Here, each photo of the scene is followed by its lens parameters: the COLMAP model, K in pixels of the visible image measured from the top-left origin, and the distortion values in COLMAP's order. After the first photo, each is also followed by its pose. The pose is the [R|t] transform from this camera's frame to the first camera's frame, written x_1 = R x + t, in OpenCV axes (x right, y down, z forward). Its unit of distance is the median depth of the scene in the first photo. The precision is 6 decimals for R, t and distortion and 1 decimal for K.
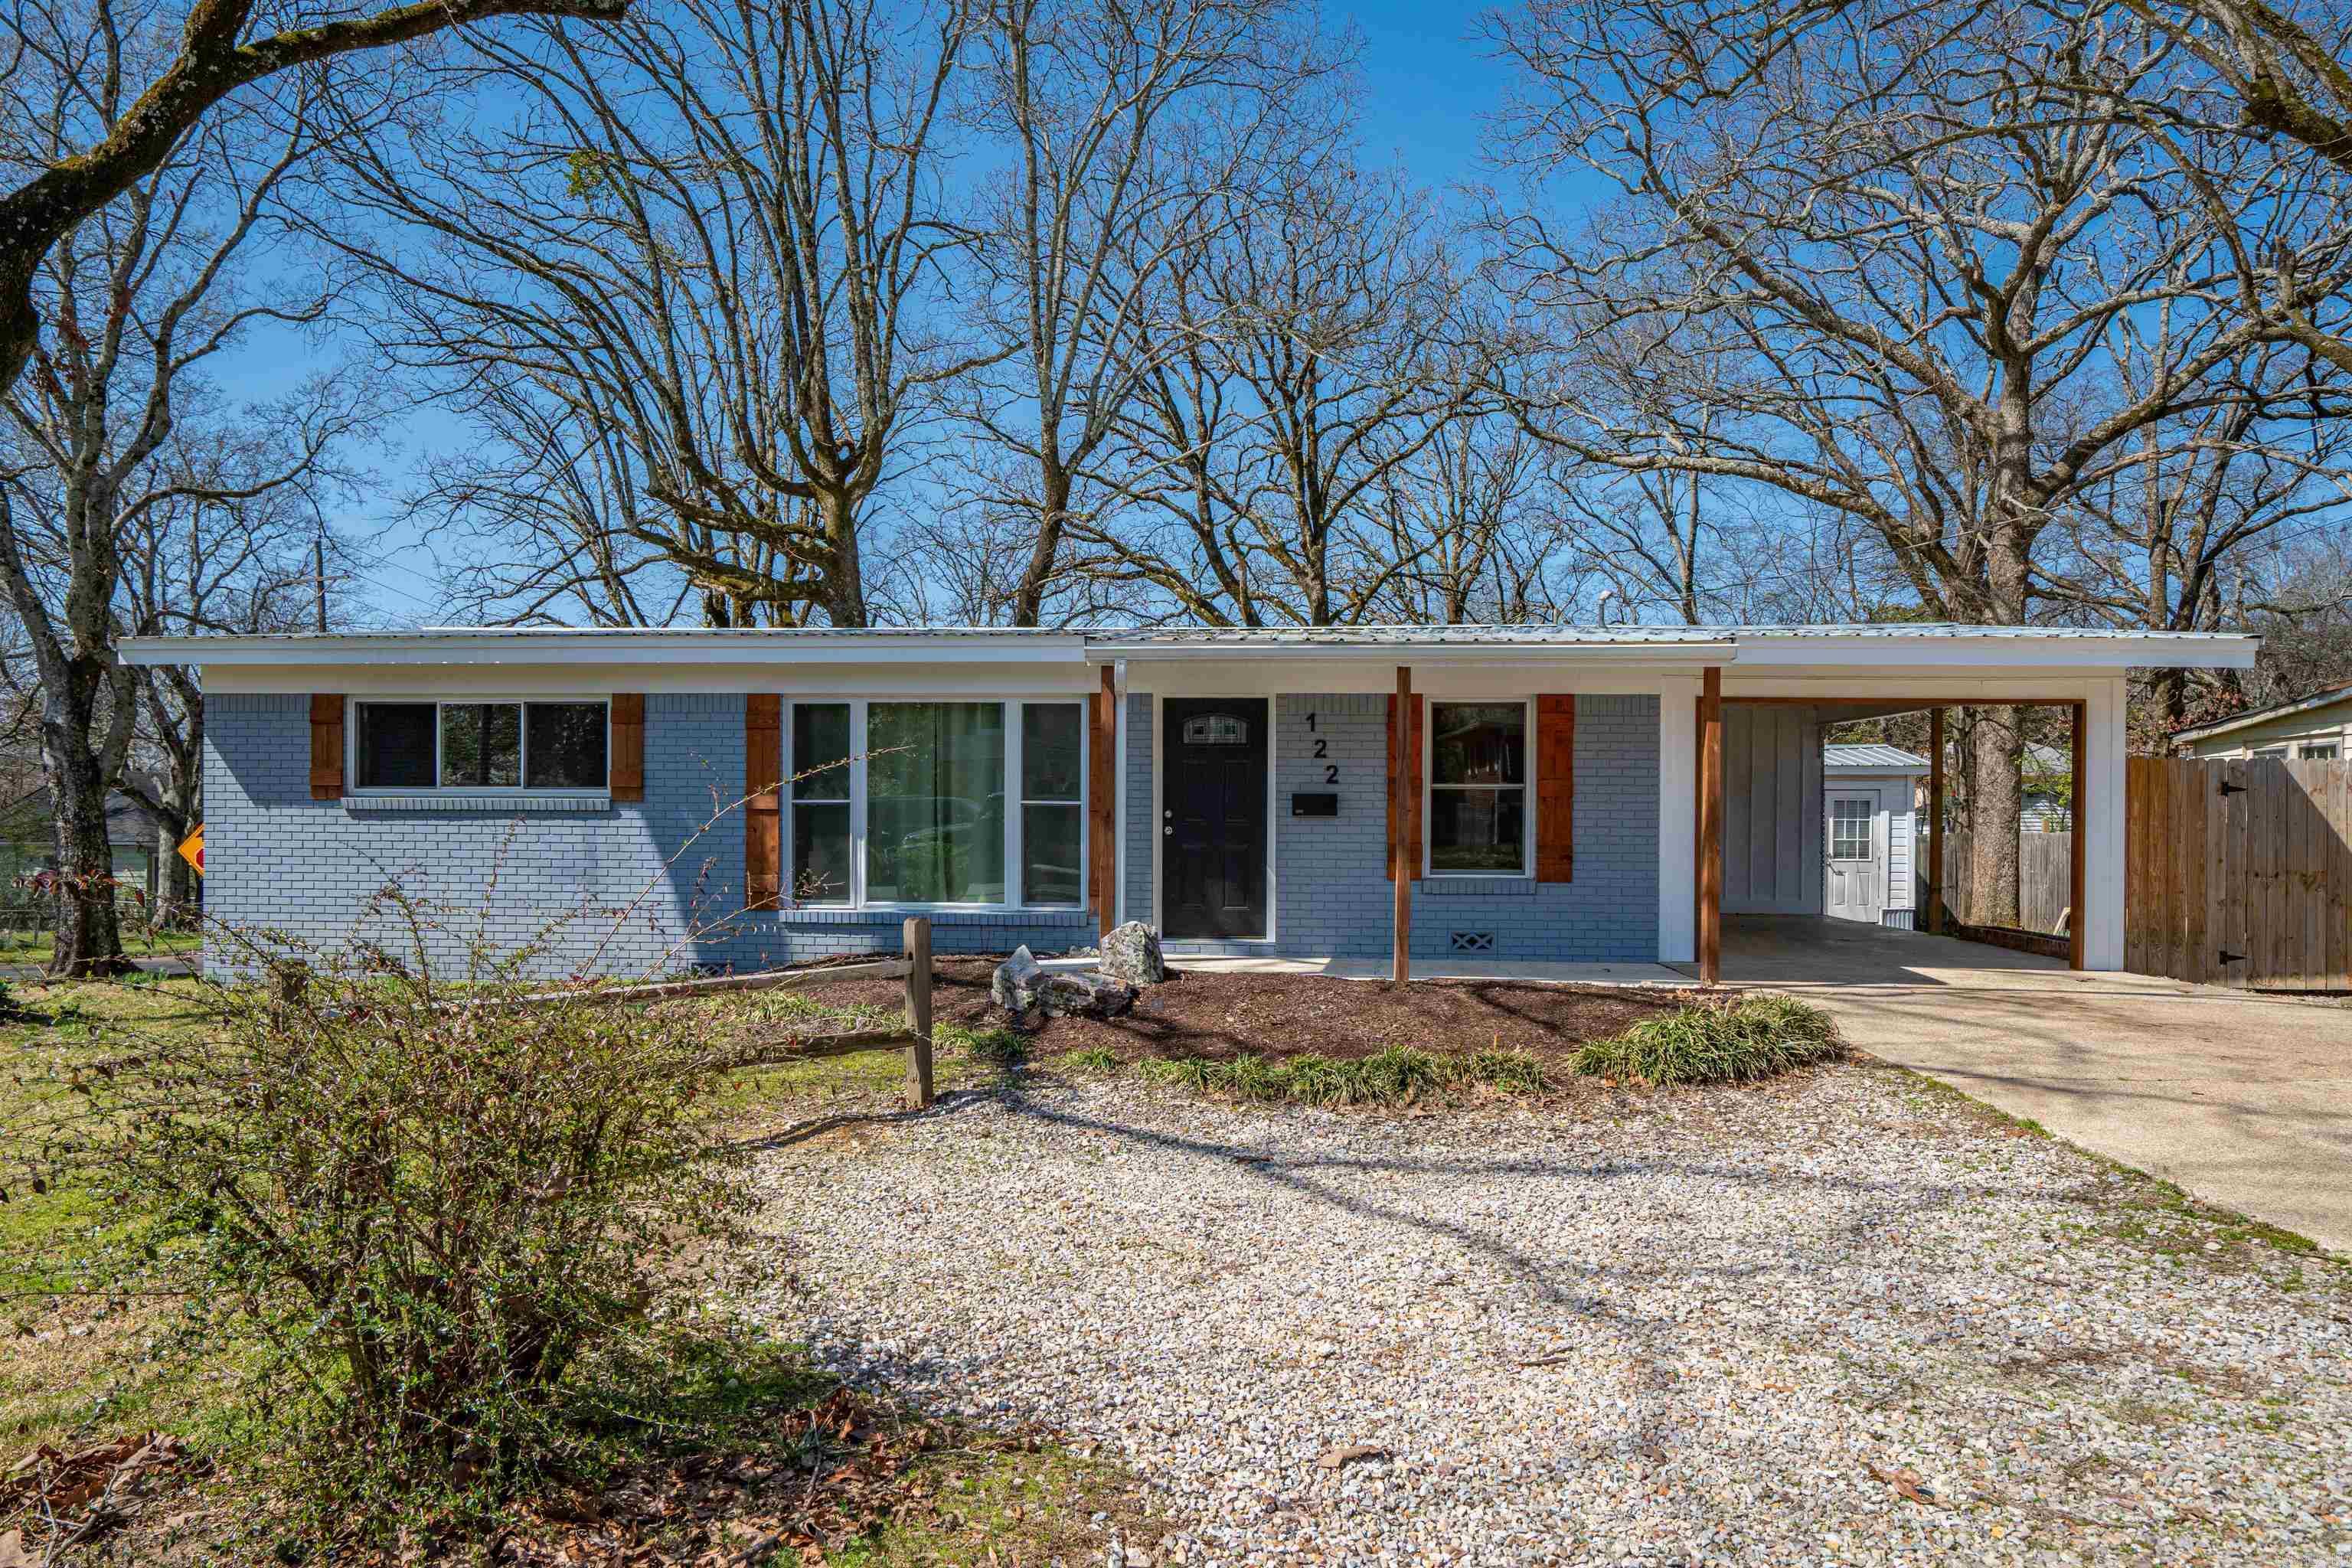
lens RADIAL K [[1438.4, 0, 1176.0], [0, 1438.4, 784.0], [0, 0, 1]] dist [0.019164, 0.000060]
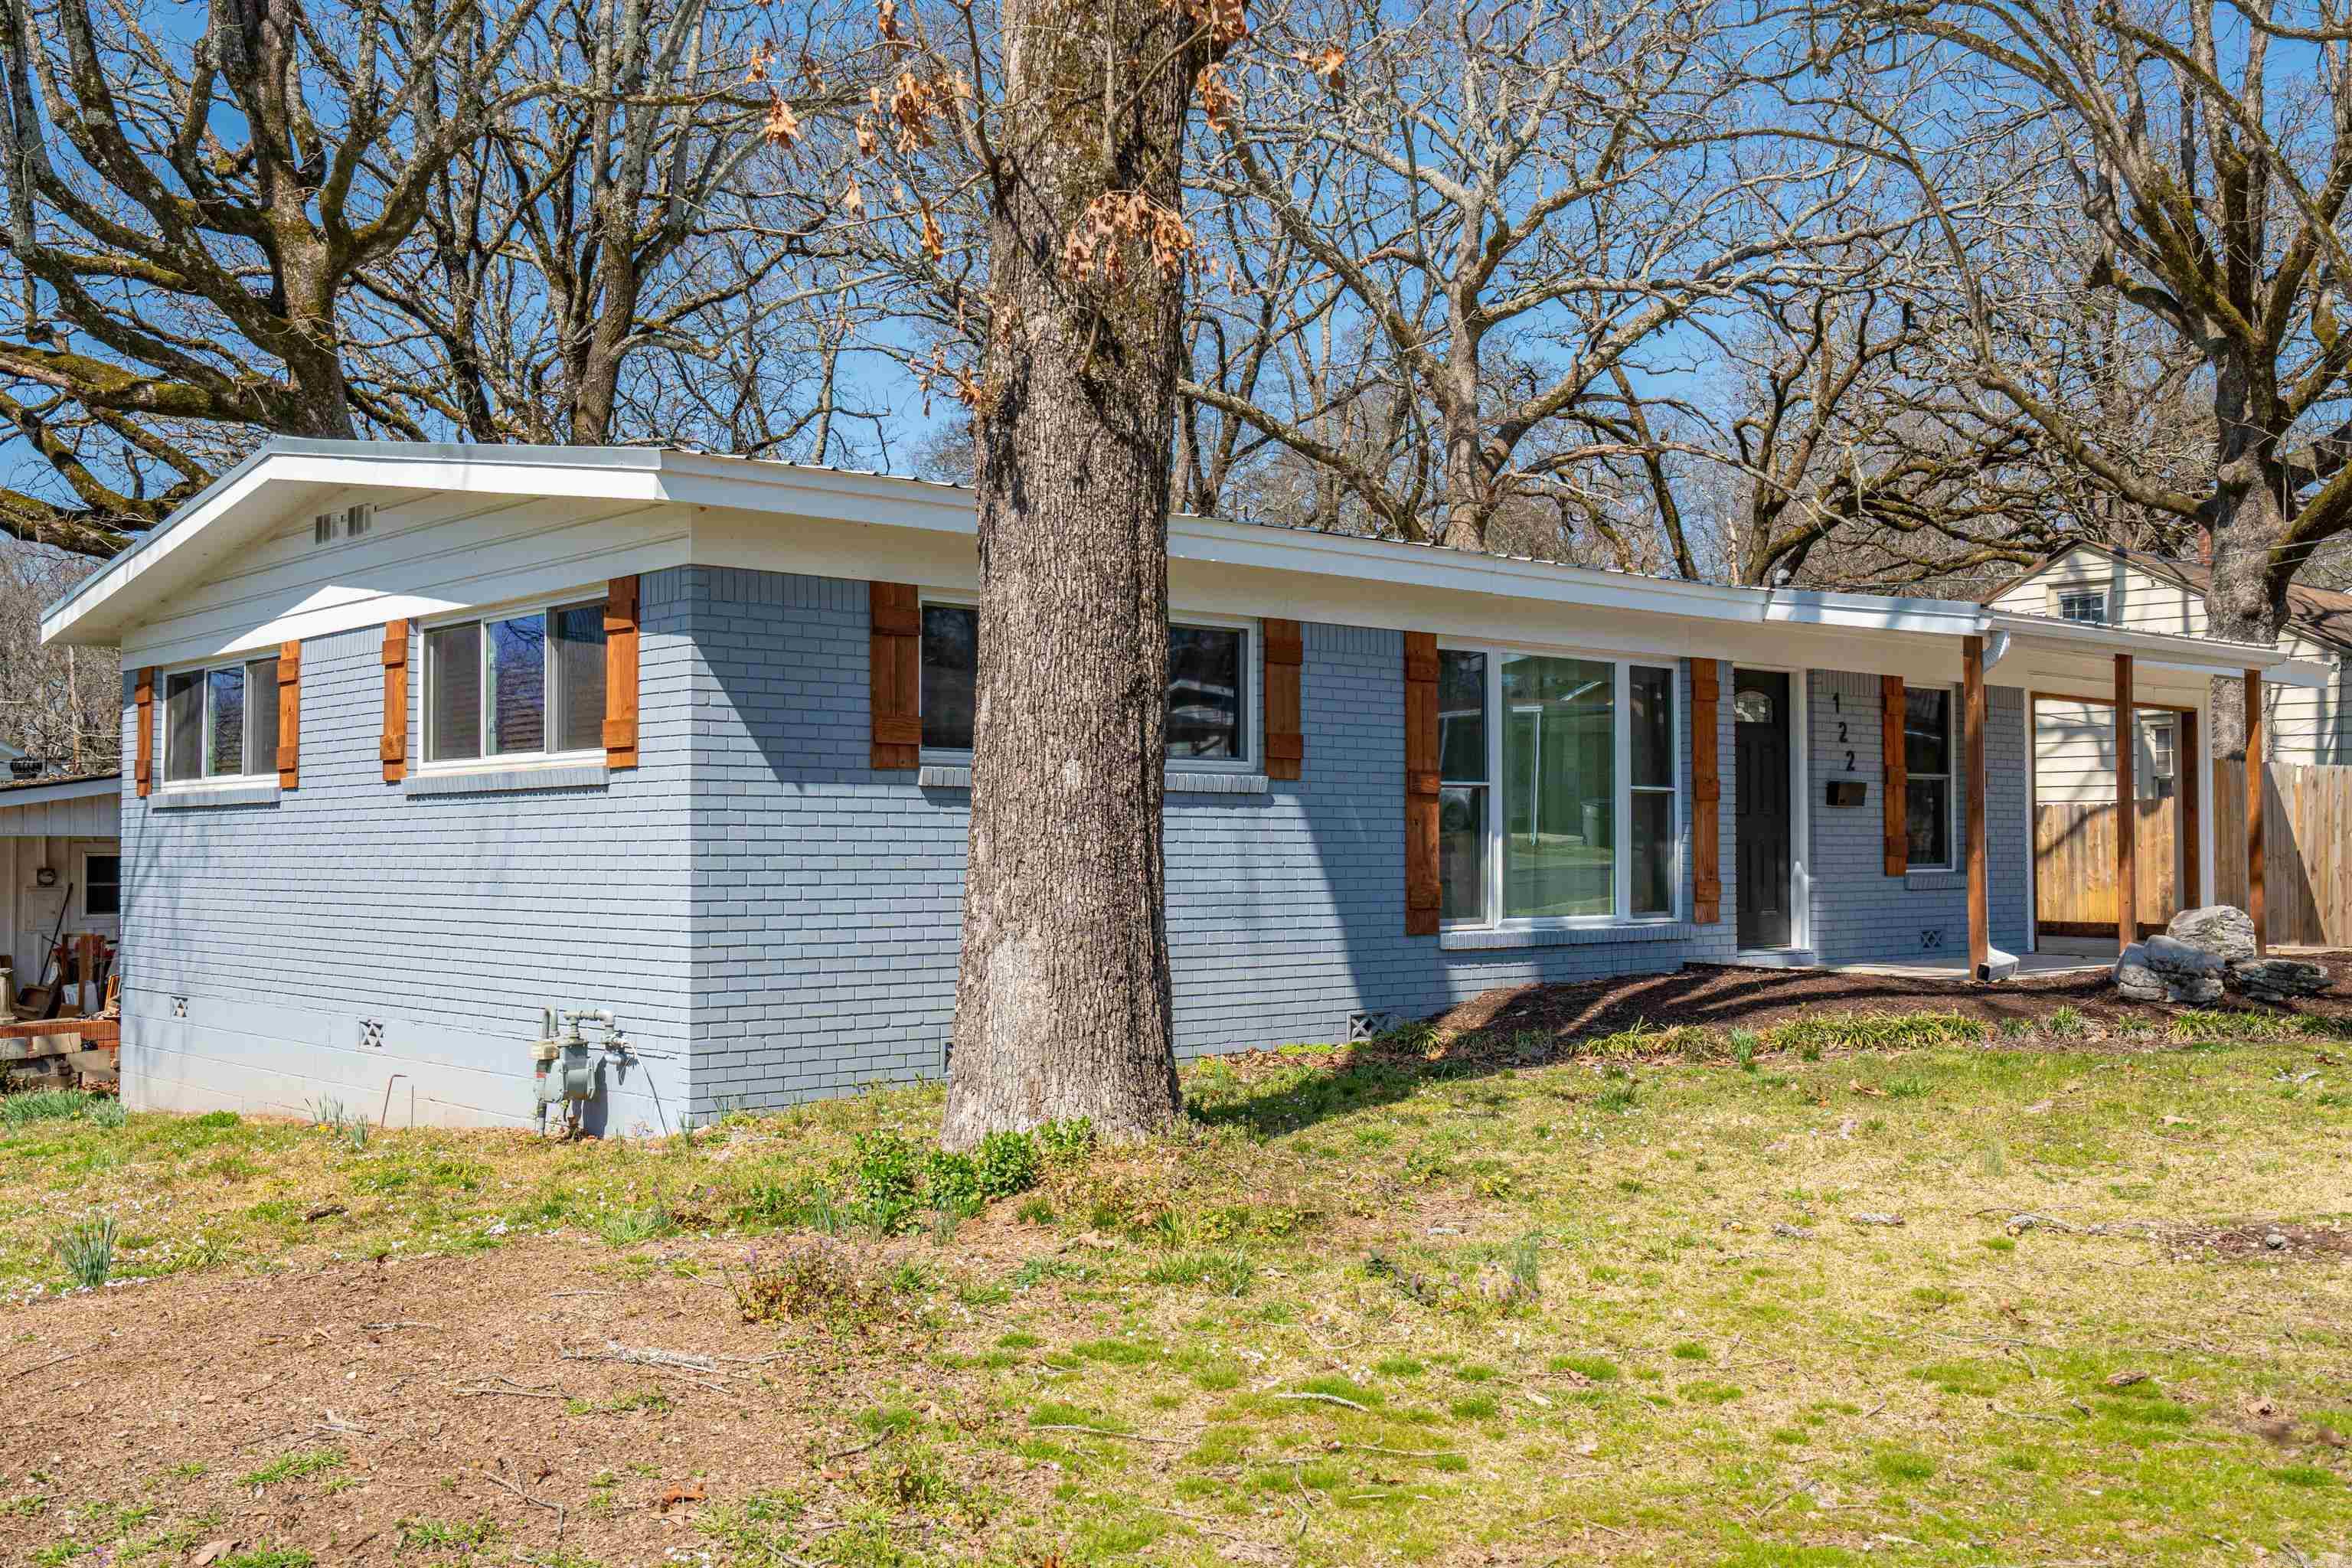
lens RADIAL K [[2296.6, 0, 1171.8], [0, 2296.6, 757.9], [0, 0, 1]] dist [-0.024815, -0.020995]
pose [[0.697913, 0.019976, 0.715904, -1.189276], [-0.007416, 0.999759, -0.020667, 0.023882], [-0.716144, 0.009115, 0.697893, 0.285823]]
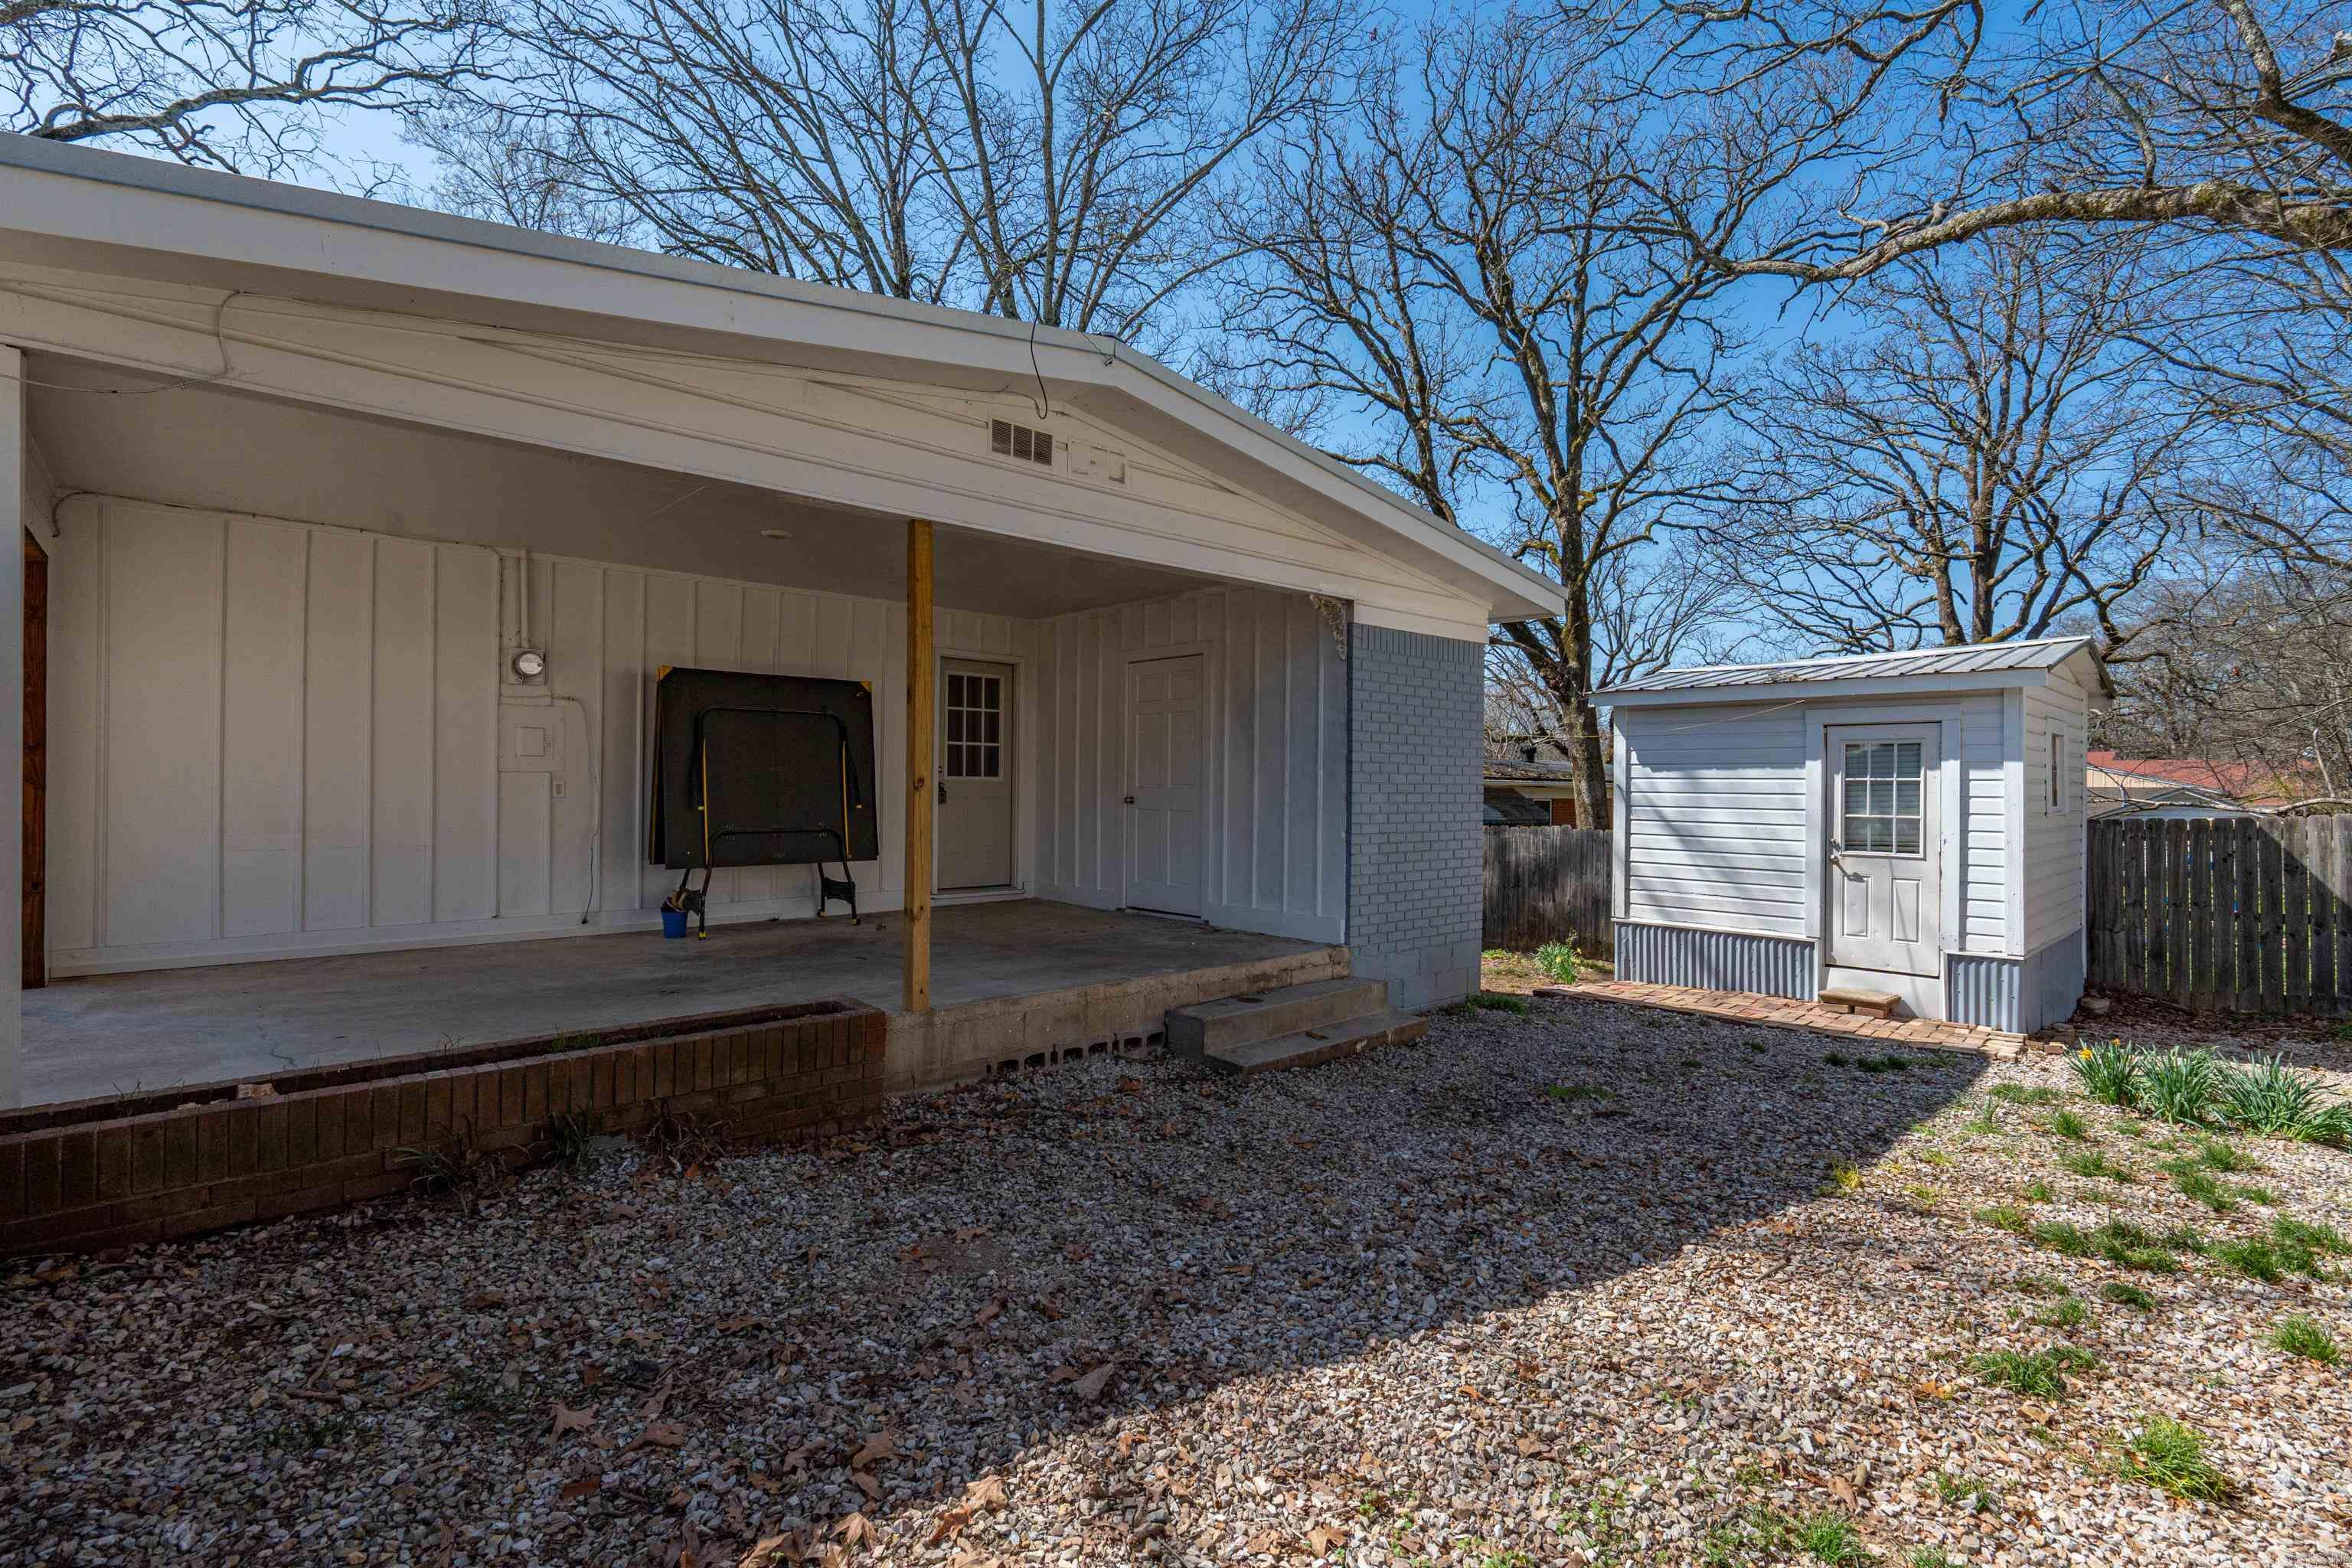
lens RADIAL K [[1074.2, 0, 1178.8], [0, 1074.2, 780.3], [0, 0, 1]] dist [-0.002092, -0.000044]
pose [[0.729224, -0.001047, -0.684274, 0.987753], [0.009940, 0.999910, 0.009063, 0.034539], [0.684203, -0.013411, 0.729169, 0.962566]]
